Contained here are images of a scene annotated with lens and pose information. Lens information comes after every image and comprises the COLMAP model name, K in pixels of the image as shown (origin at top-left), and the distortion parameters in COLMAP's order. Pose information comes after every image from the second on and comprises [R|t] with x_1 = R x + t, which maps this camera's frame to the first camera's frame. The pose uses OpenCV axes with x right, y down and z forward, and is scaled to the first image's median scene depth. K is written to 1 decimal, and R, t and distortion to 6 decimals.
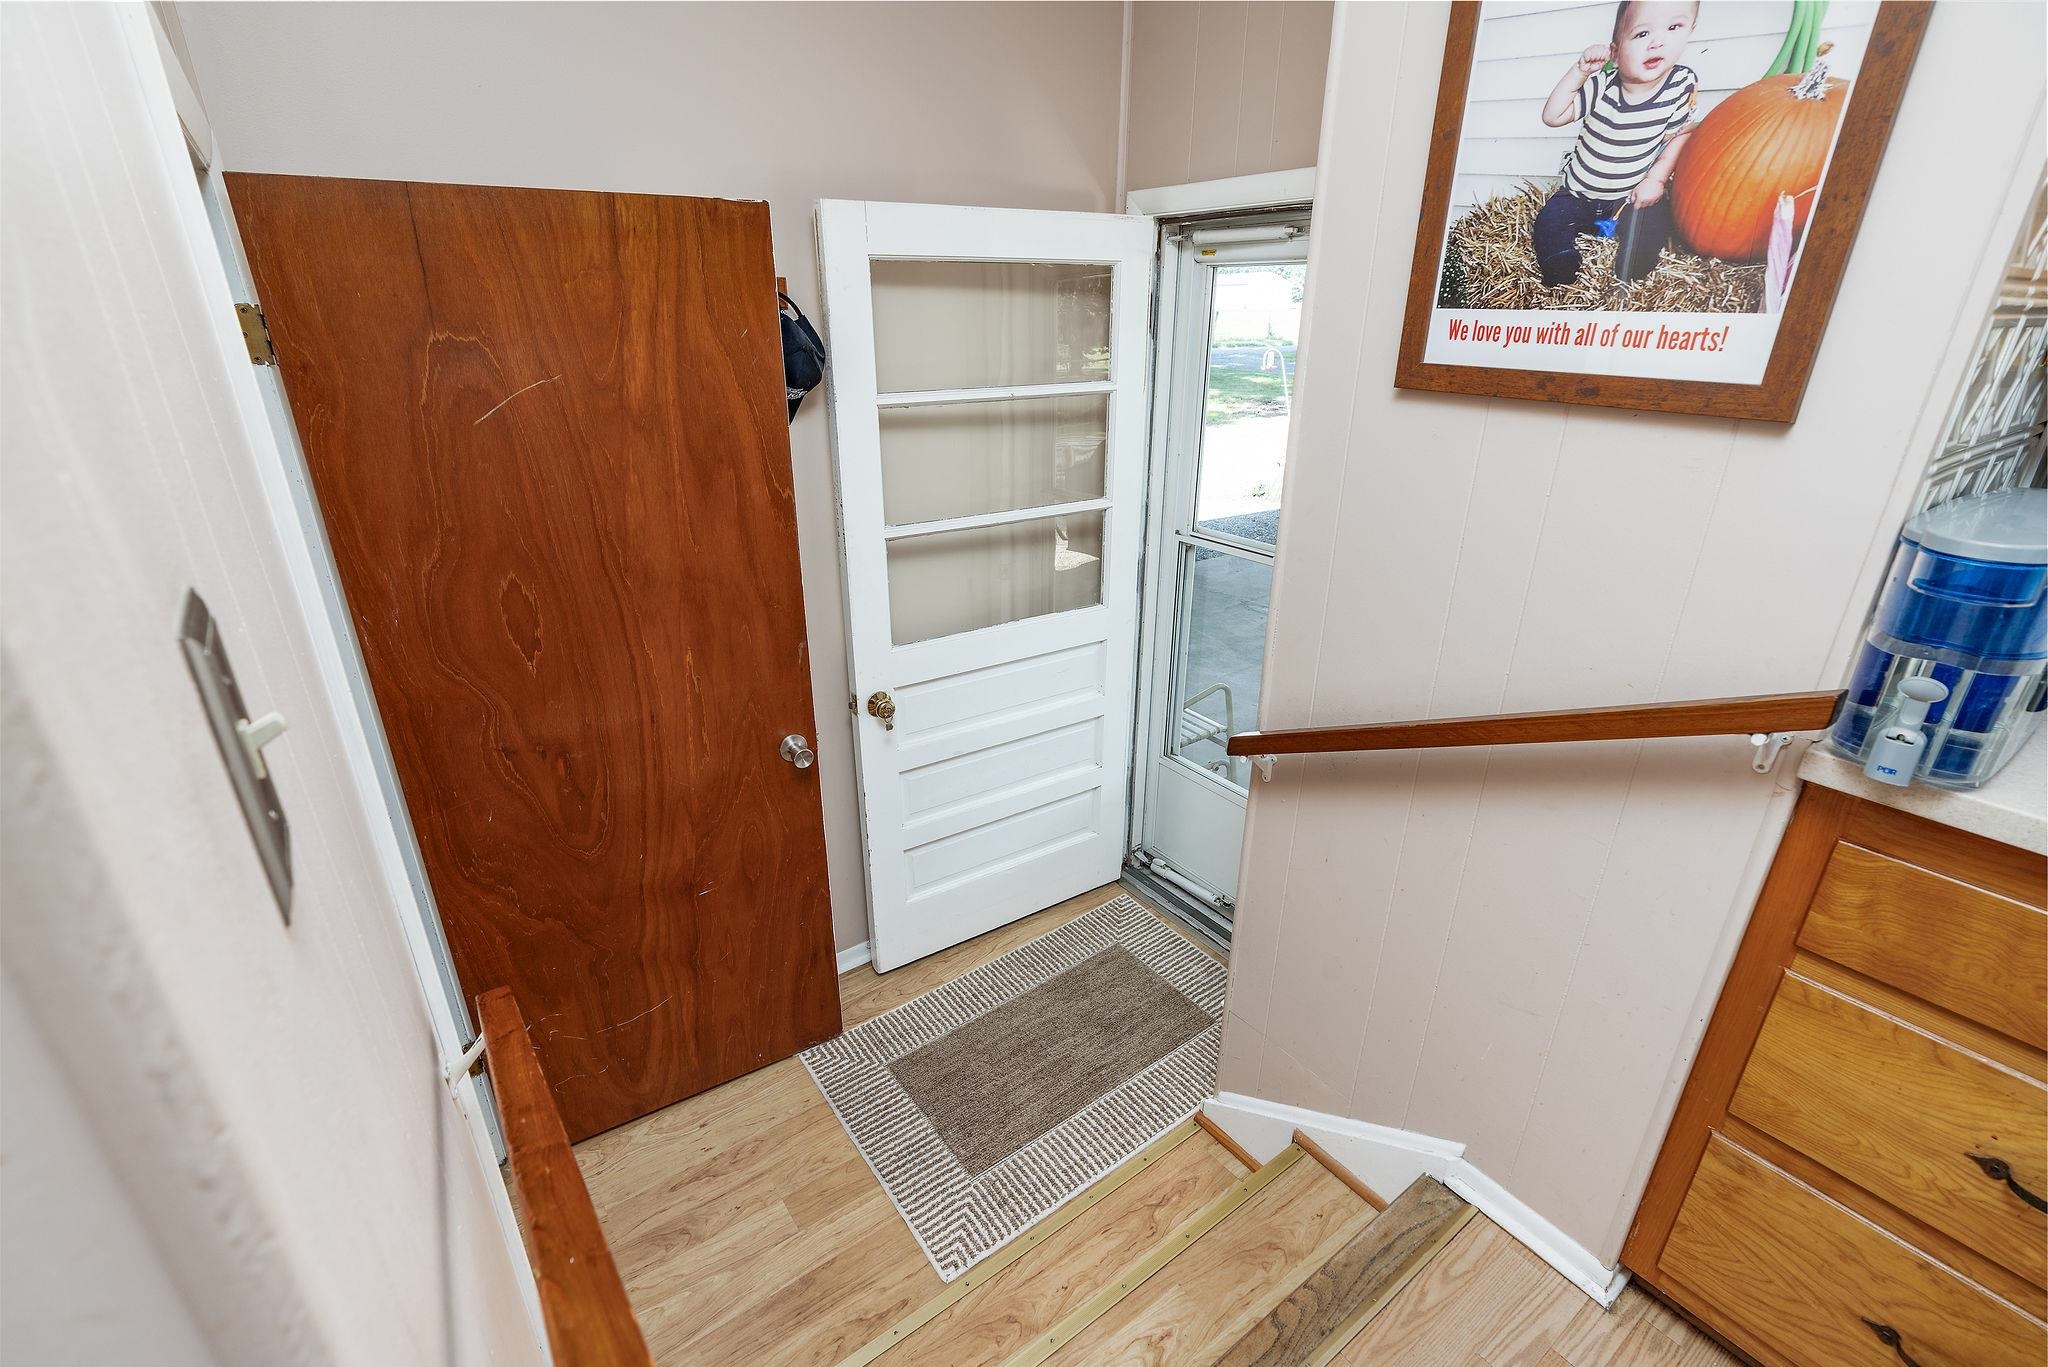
lens RADIAL K [[903.9, 0, 1018.2], [0, 903.9, 691.7], [0, 0, 1]] dist [0.004282, 0.000624]
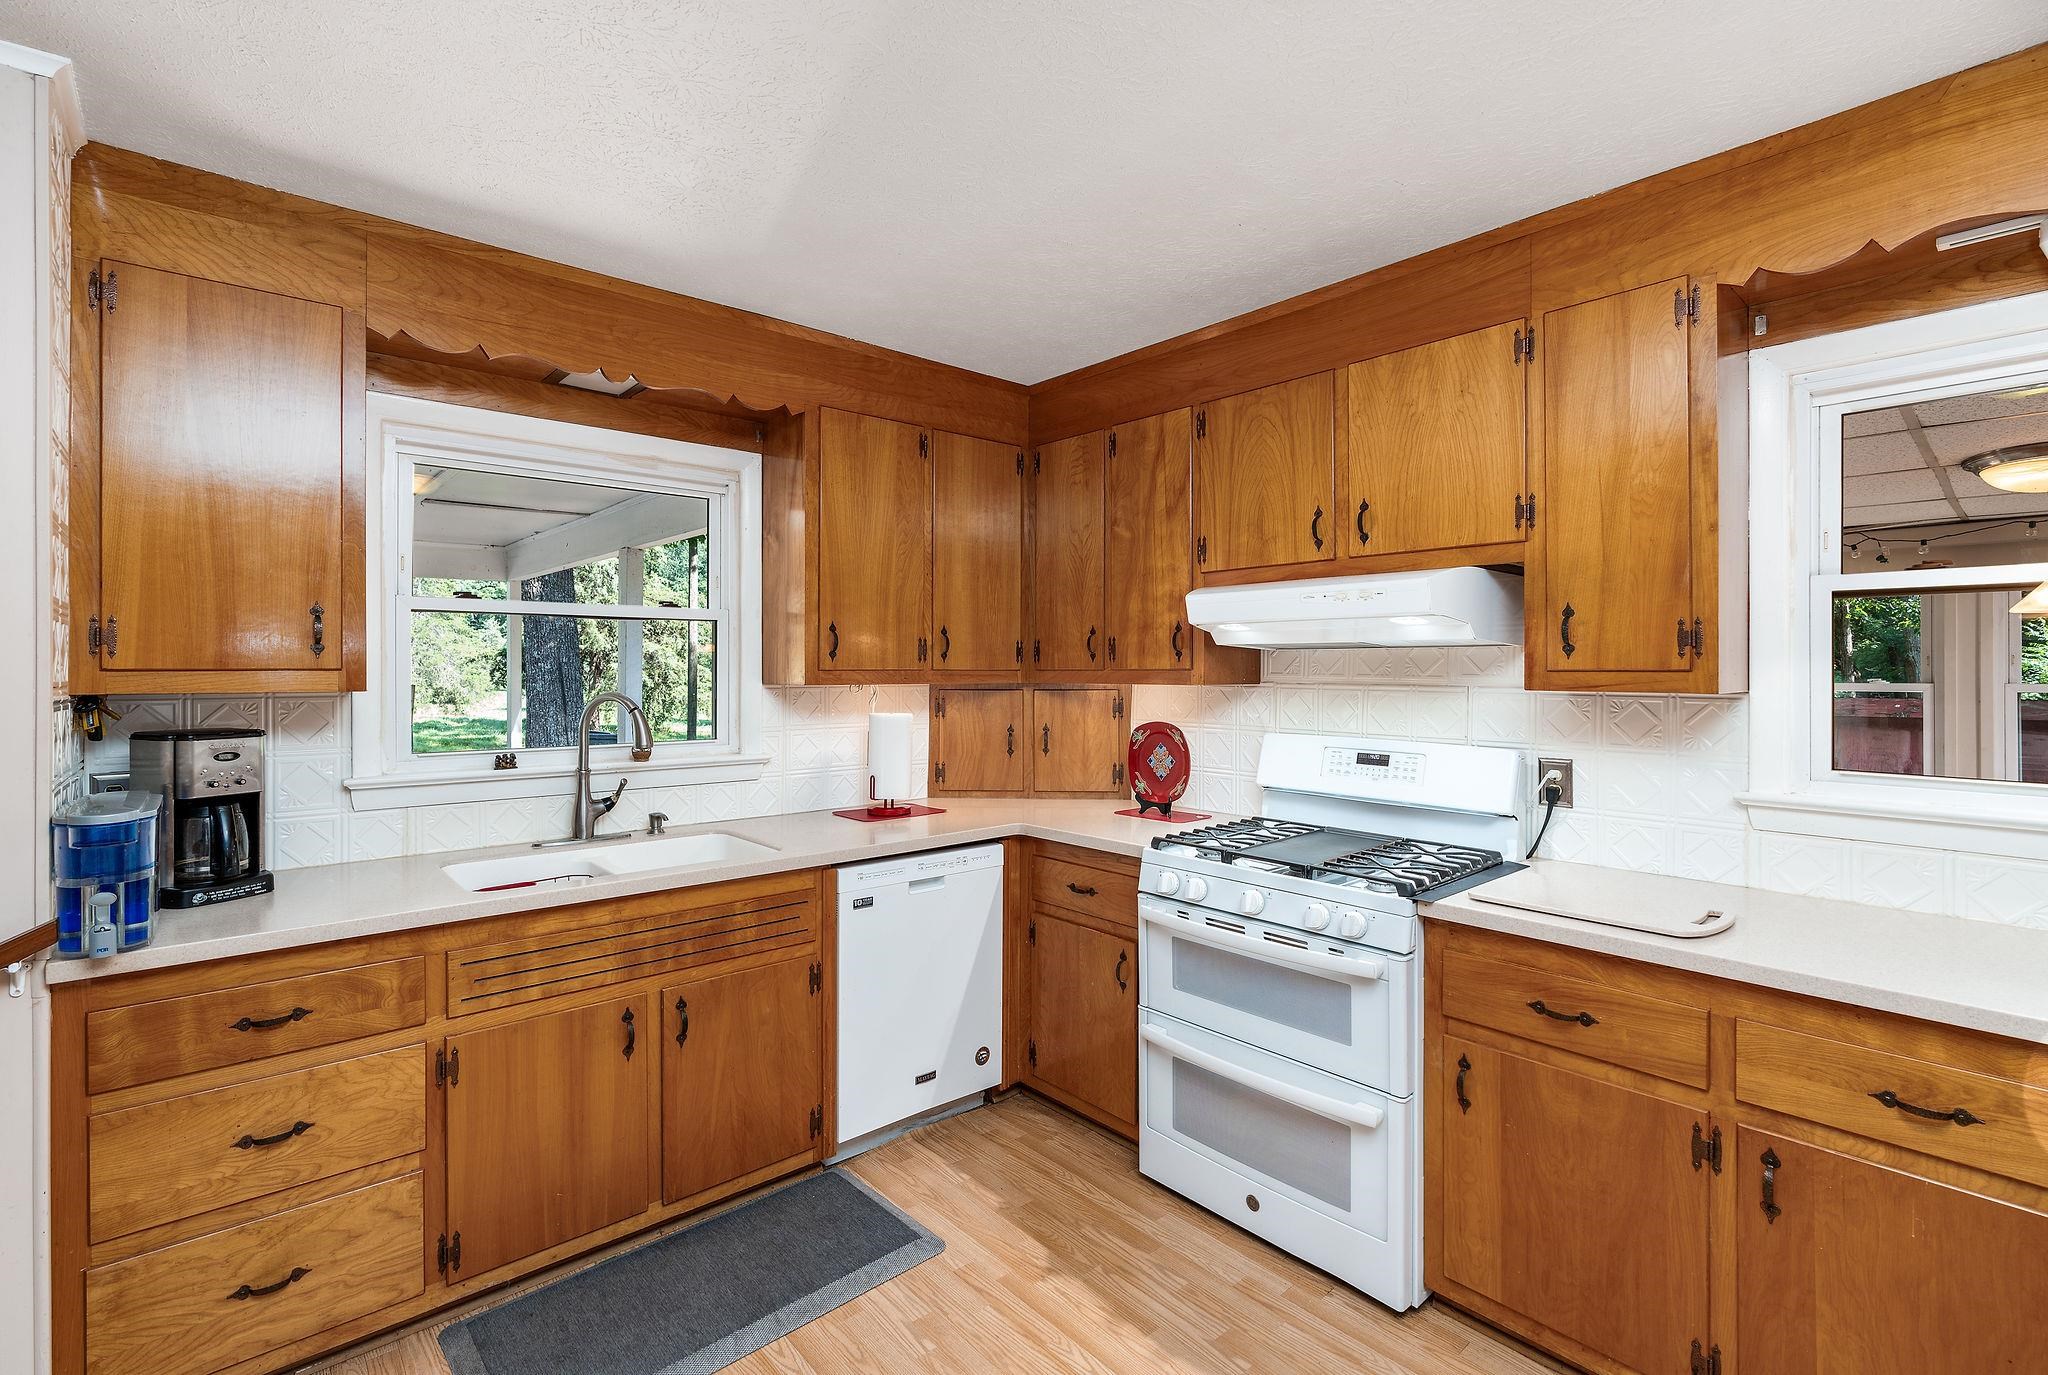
lens RADIAL K [[957.8, 0, 1033.8], [0, 957.8, 667.8], [0, 0, 1]] dist [-0.008396, 0.002684]
pose [[-0.092177, -0.001050, 0.995742, -0.900949], [0.394856, 0.917977, 0.037520, 0.202204], [-0.914107, 0.396633, -0.084201, -0.605211]]
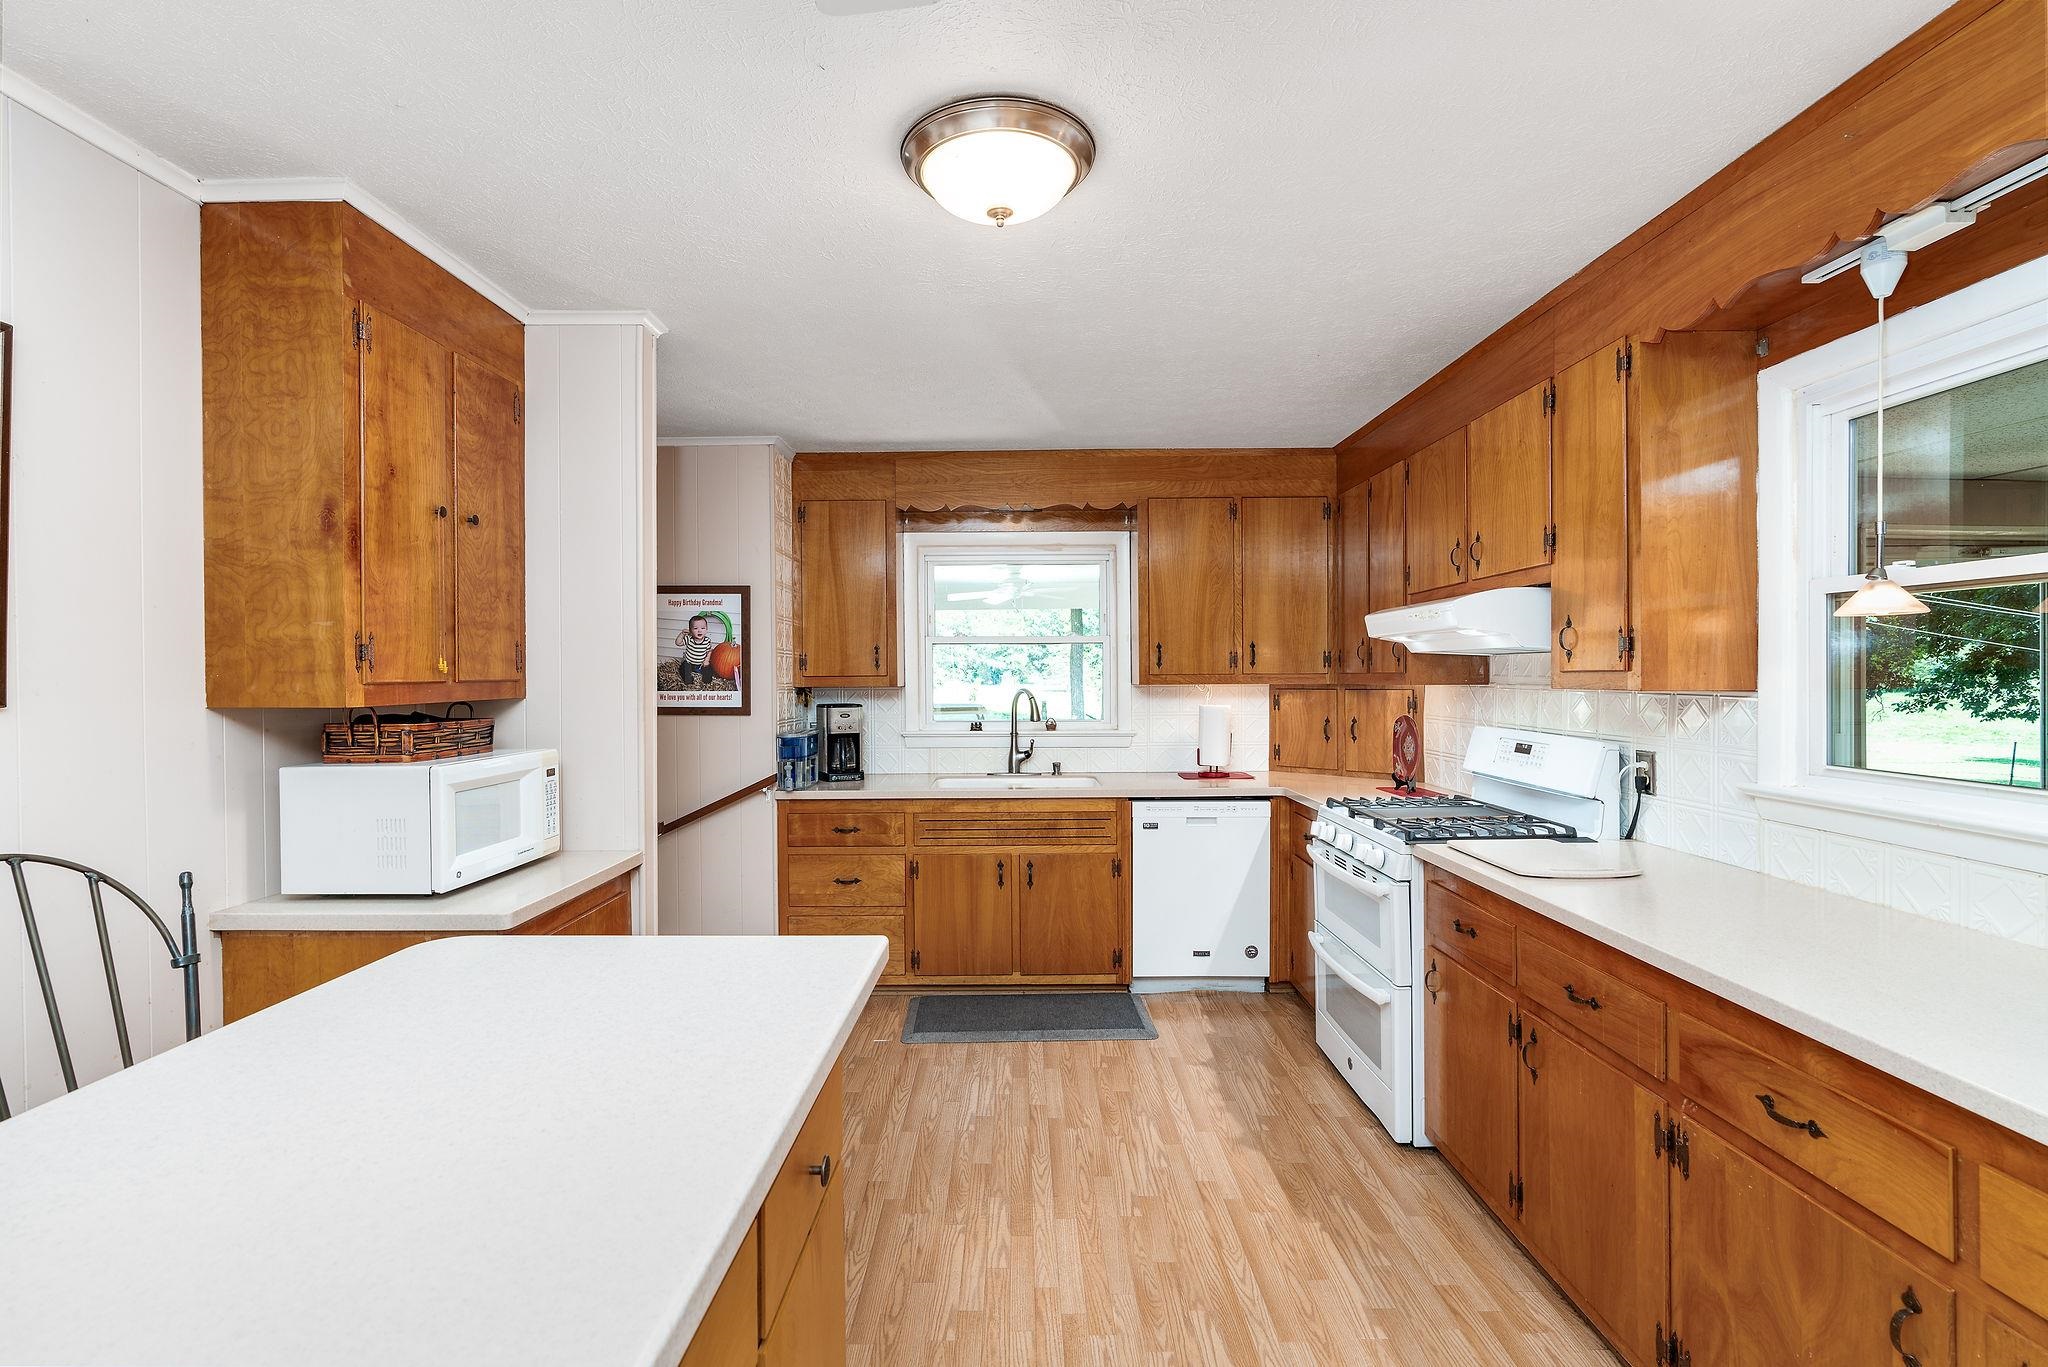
lens RADIAL K [[957.8, 0, 1016.1], [0, 957.8, 689.6], [0, 0, 1]] dist [-0.008396, 0.002684]
pose [[0.591029, -0.017586, 0.806458, -1.859577], [0.326894, 0.919211, -0.219526, 0.905573], [-0.737445, 0.393373, 0.549029, -2.227200]]
